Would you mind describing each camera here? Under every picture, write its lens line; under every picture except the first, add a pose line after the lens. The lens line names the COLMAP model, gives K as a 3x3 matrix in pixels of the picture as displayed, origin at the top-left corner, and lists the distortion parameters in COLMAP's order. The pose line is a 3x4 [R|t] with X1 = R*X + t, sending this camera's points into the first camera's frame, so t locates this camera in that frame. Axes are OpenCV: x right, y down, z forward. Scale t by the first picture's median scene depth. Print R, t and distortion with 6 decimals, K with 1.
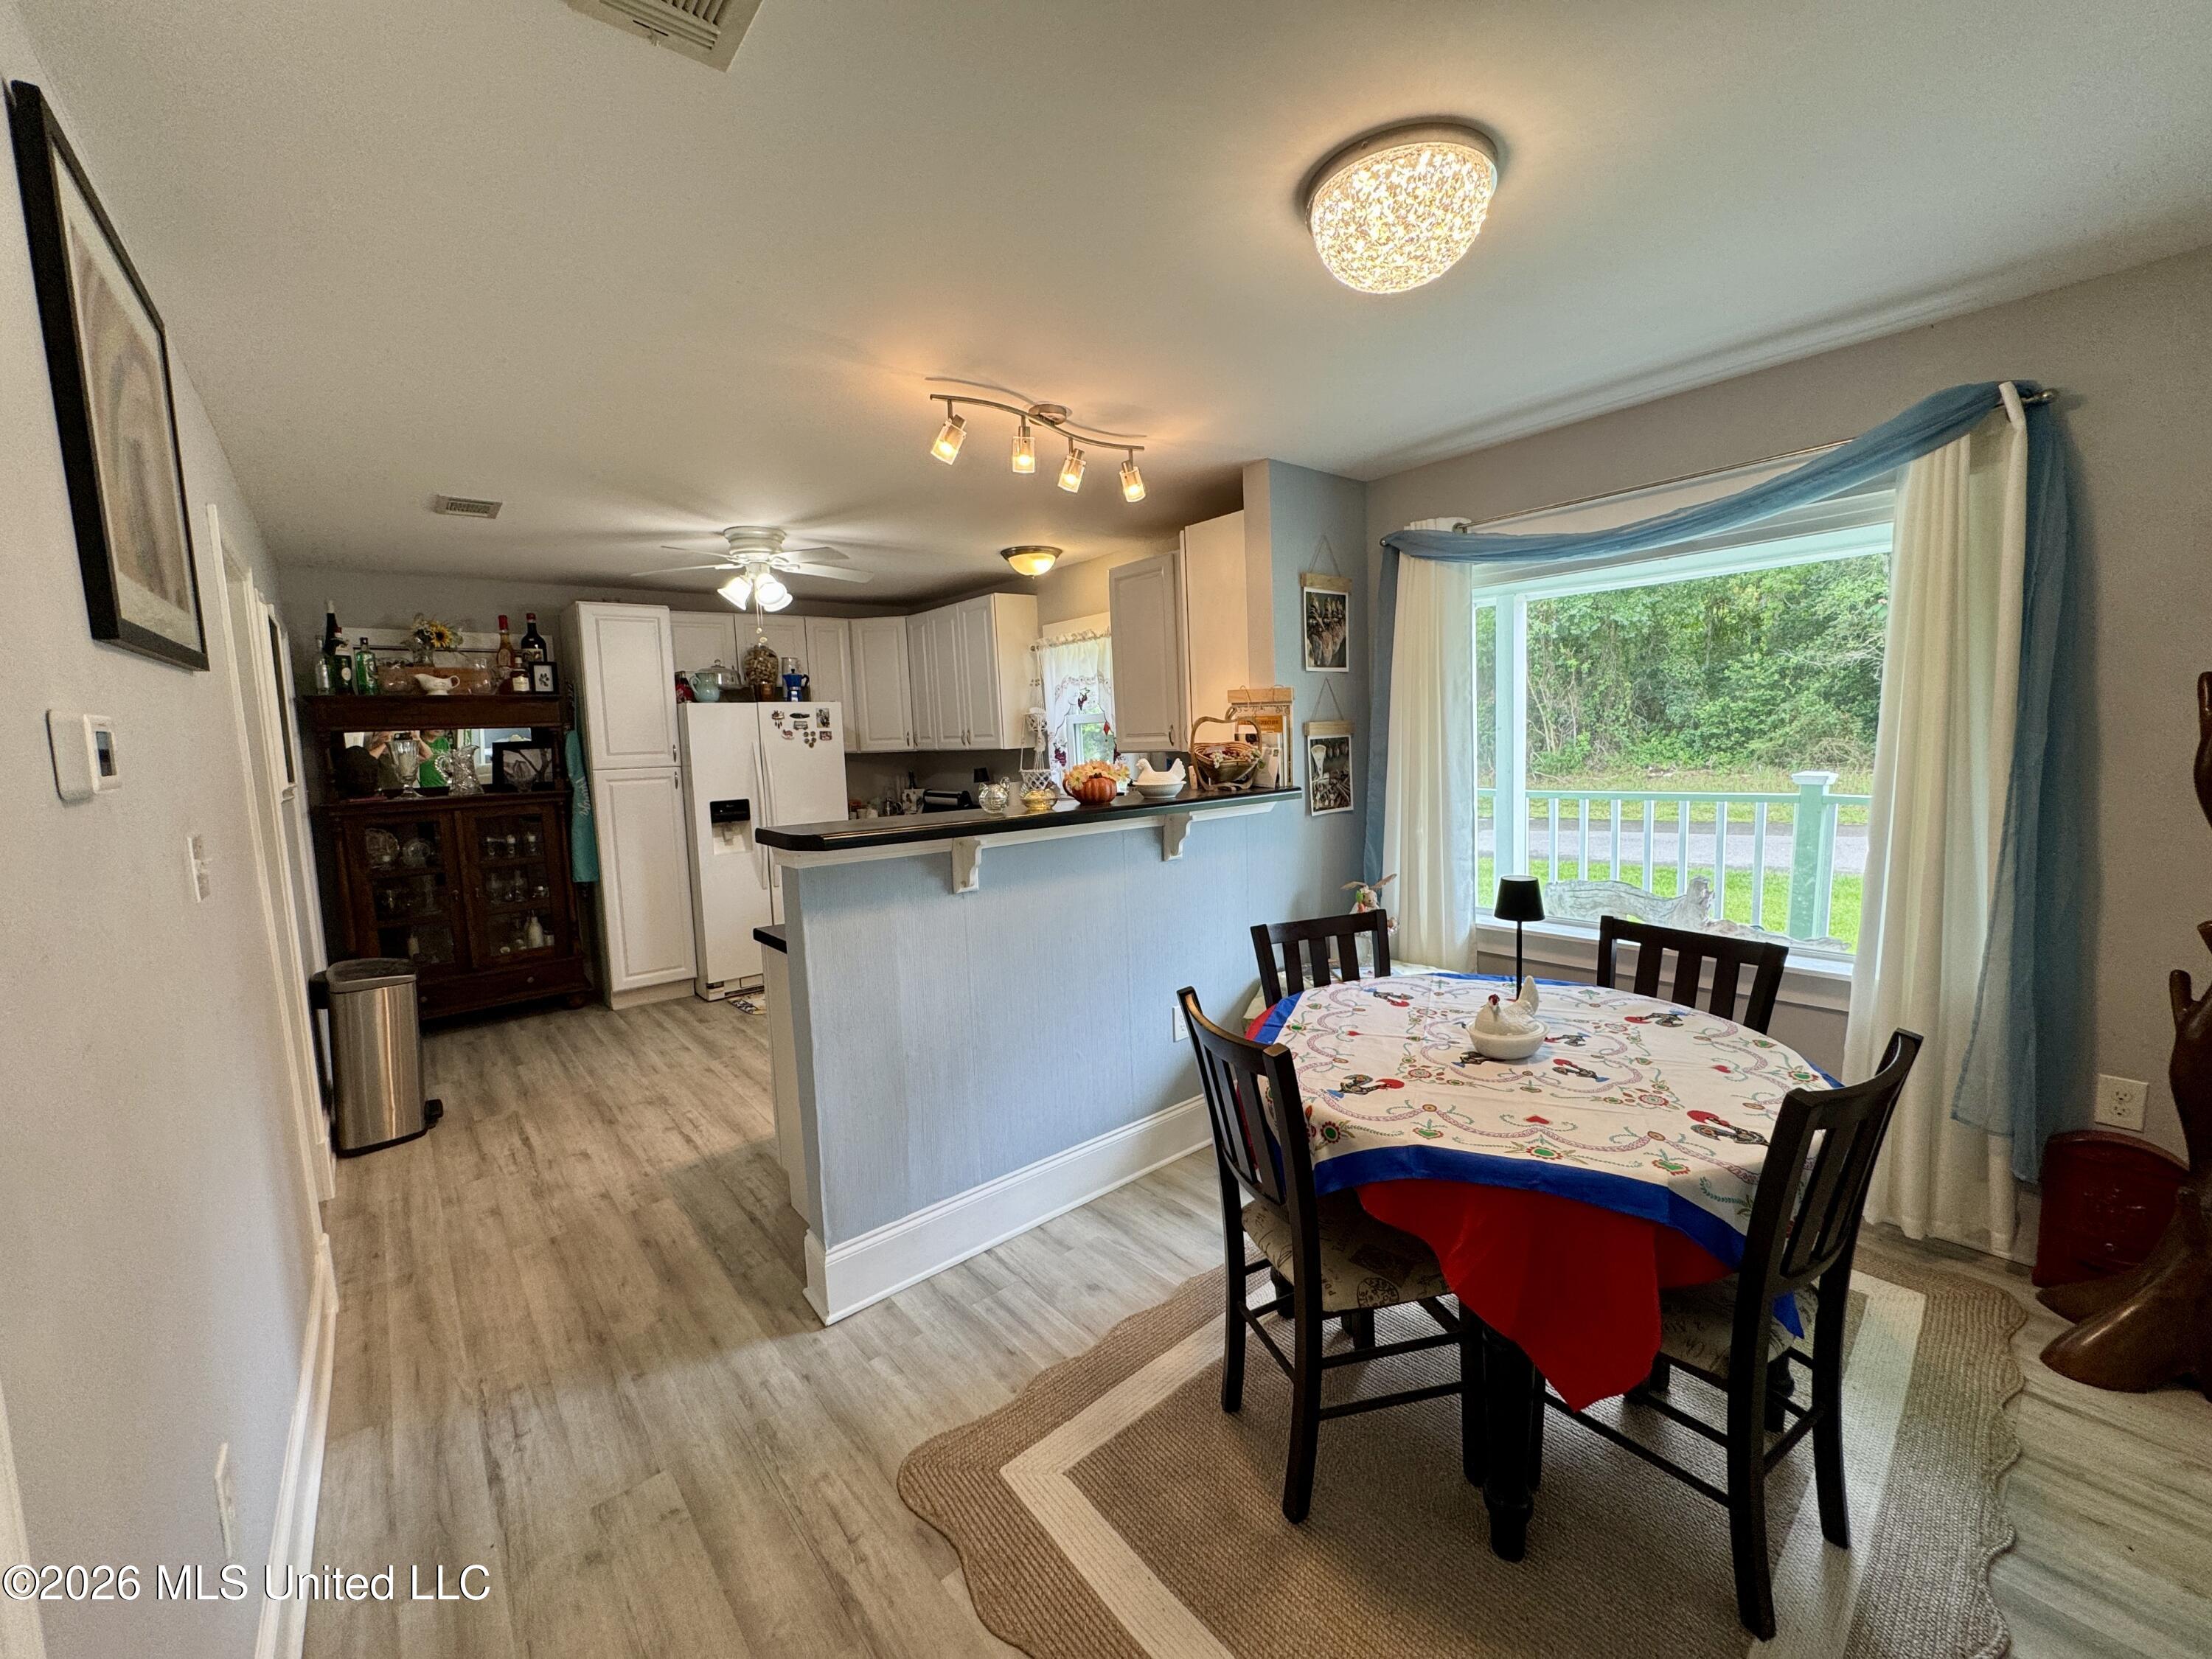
lens RADIAL K [[885.7, 0, 1106.0], [0, 885.7, 829.5], [0, 0, 1]] dist [-0.003199, 0.000451]
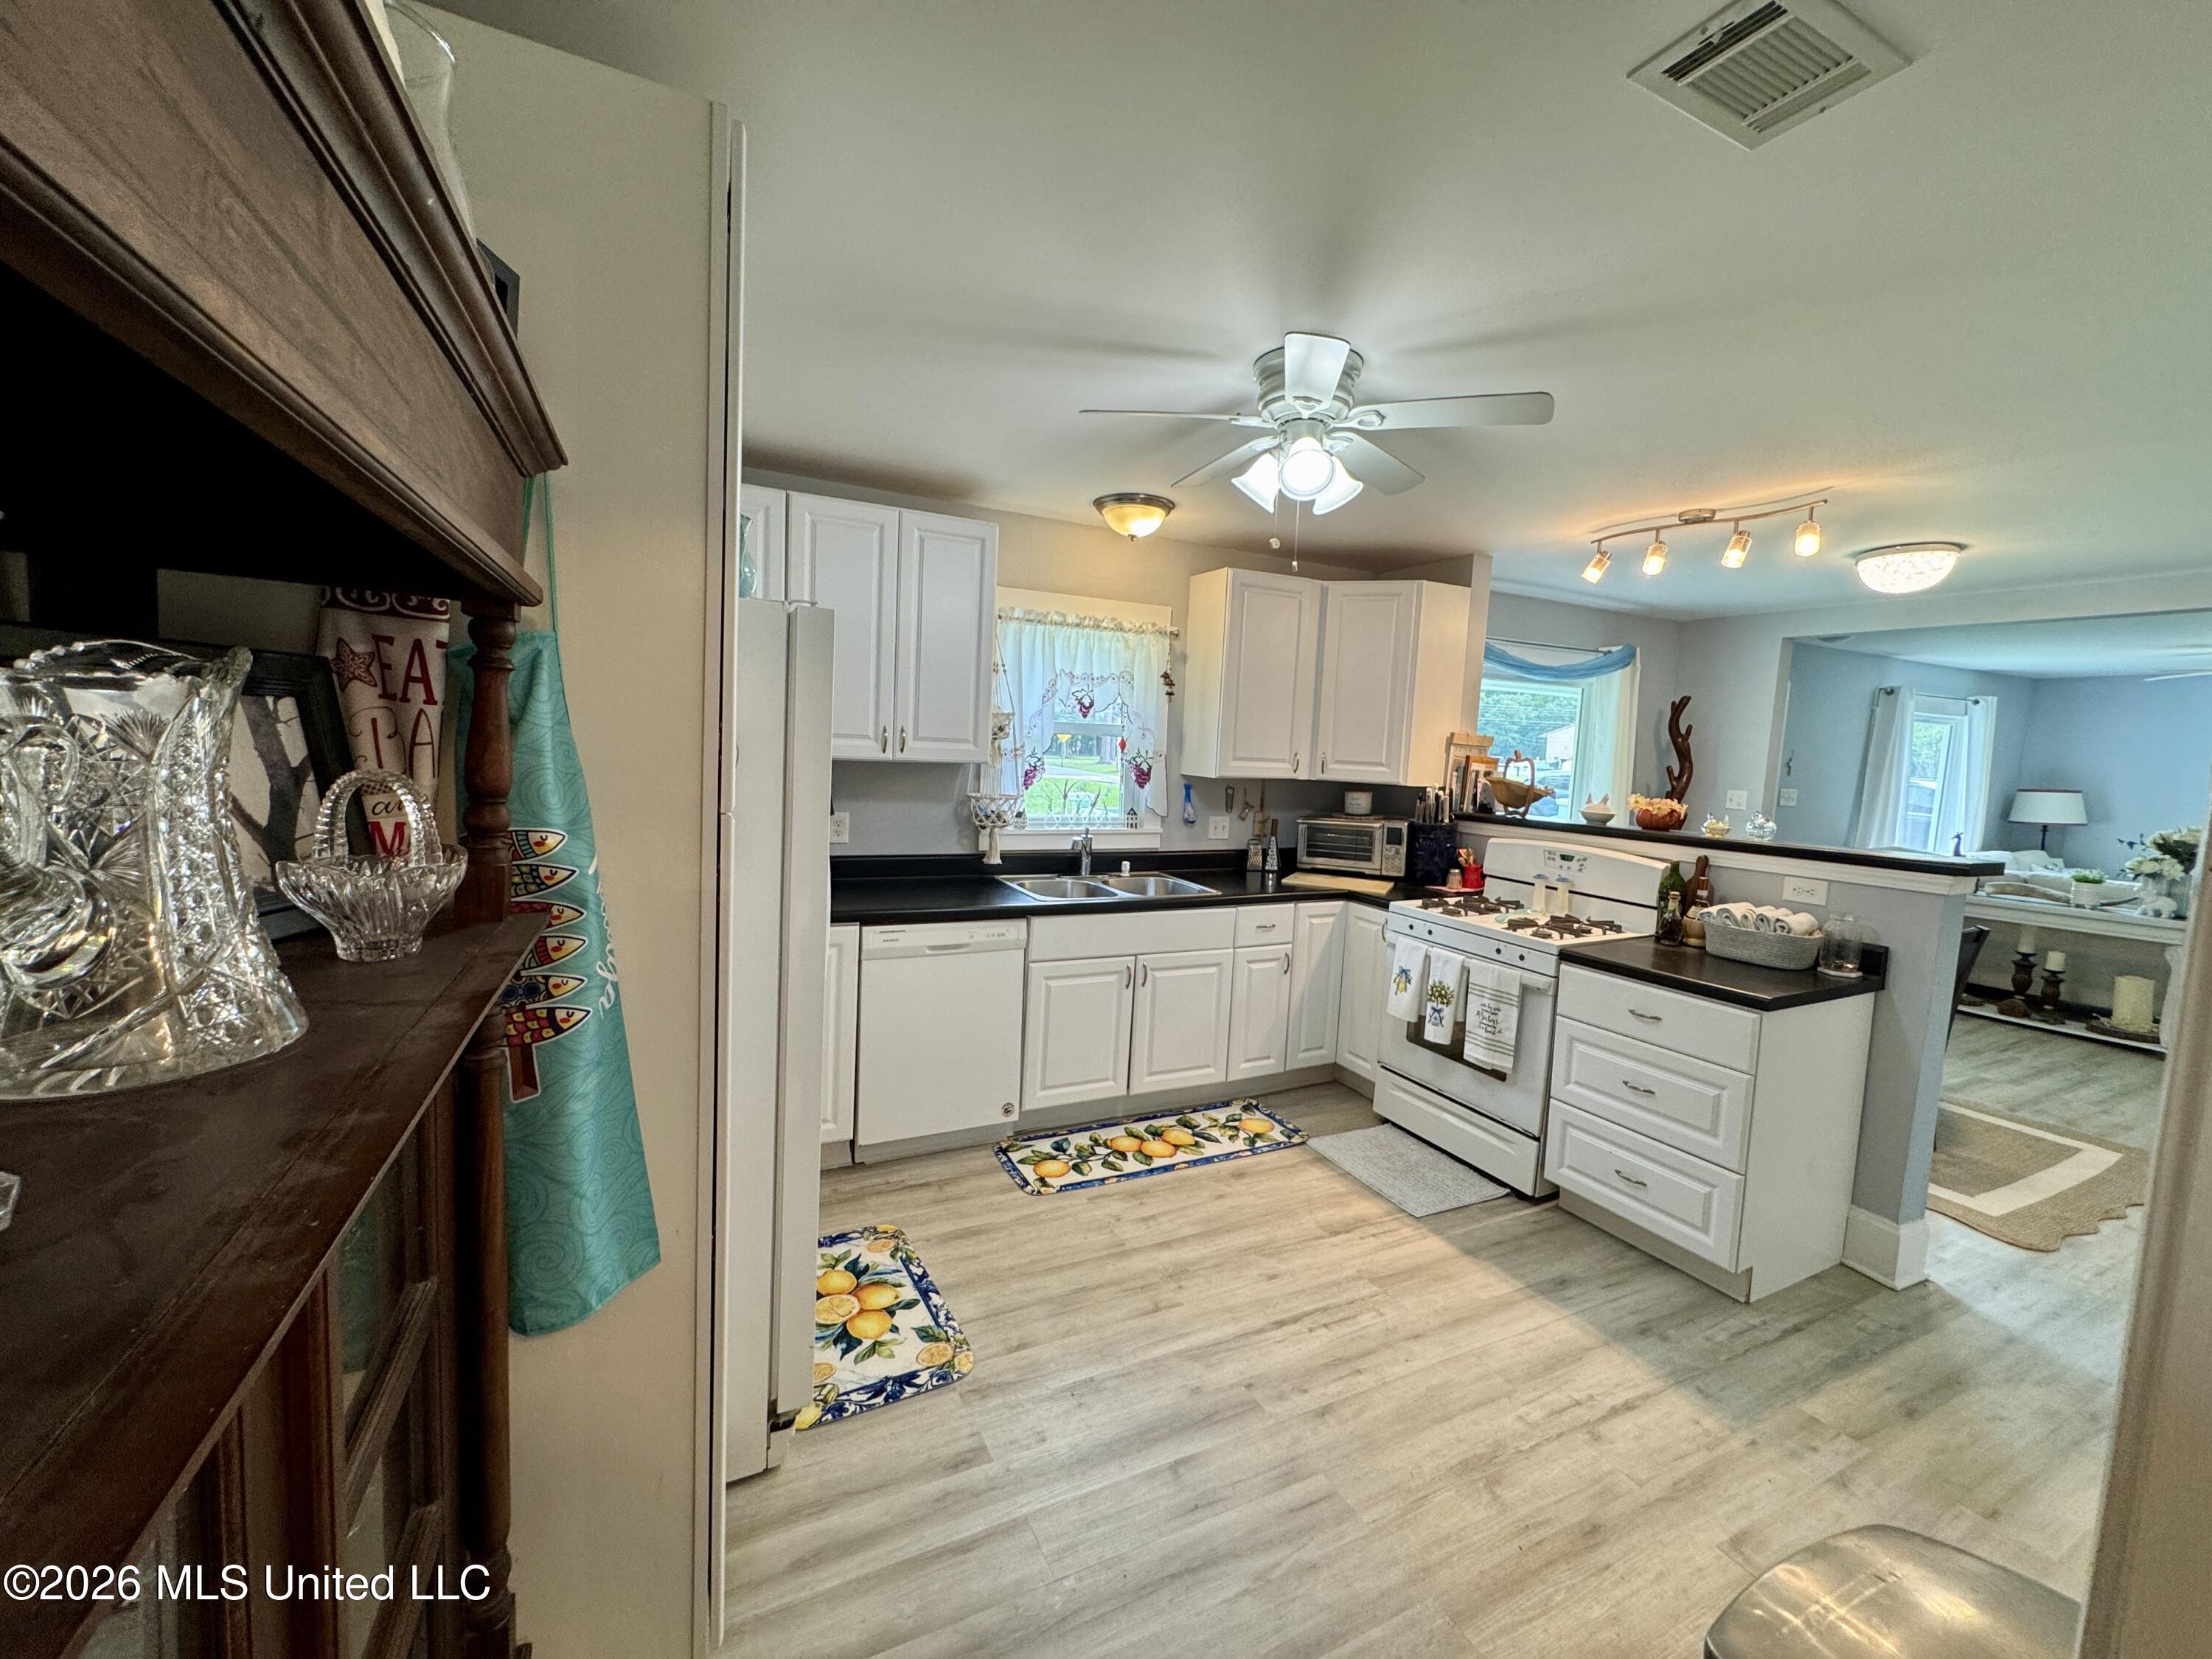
lens RADIAL K [[885.7, 0, 1106.0], [0, 885.7, 829.5], [0, 0, 1]] dist [-0.003199, 0.000451]
pose [[0.227534, -0.045079, 0.972726, -1.079363], [0.053839, 0.997982, 0.033656, -0.088113], [-0.972281, 0.044713, 0.229502, 1.132367]]
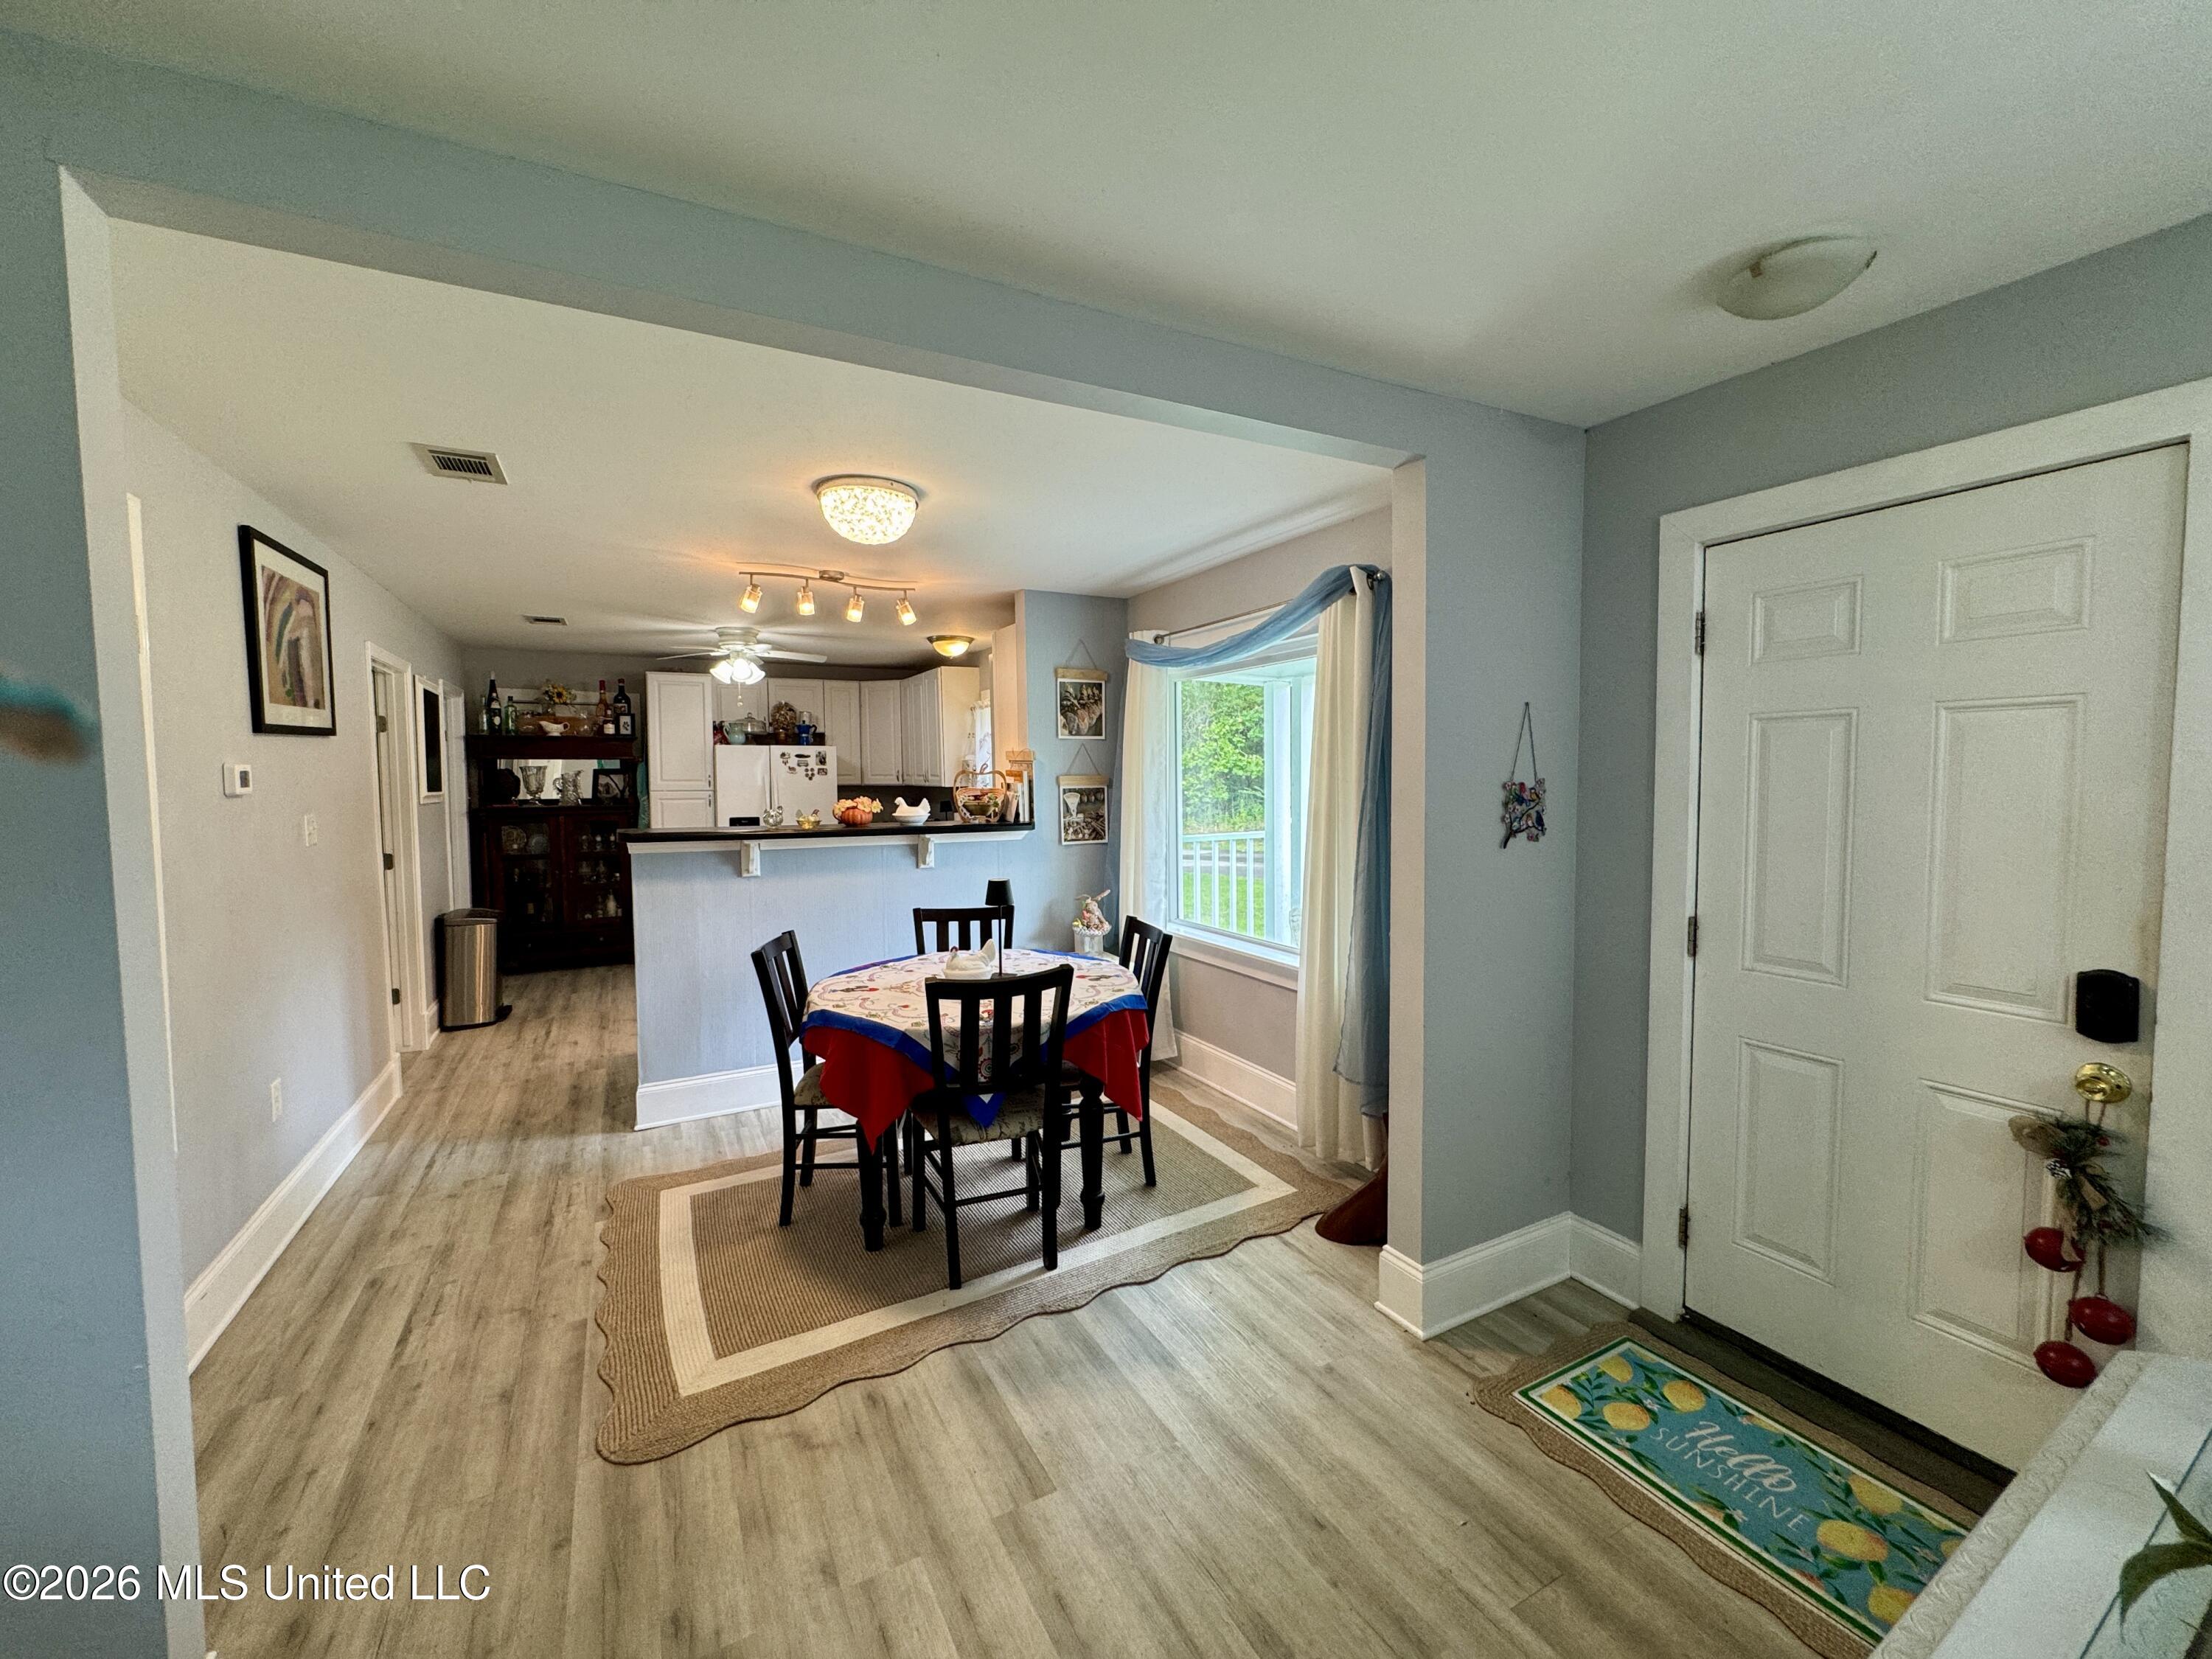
lens RADIAL K [[885.7, 0, 1106.0], [0, 885.7, 829.5], [0, 0, 1]] dist [-0.003199, 0.000451]
pose [[0.979574, 0.045727, -0.195815, 0.540573], [-0.053710, 0.997920, -0.035648, 0.005959], [0.193778, 0.045437, 0.979993, -0.305659]]
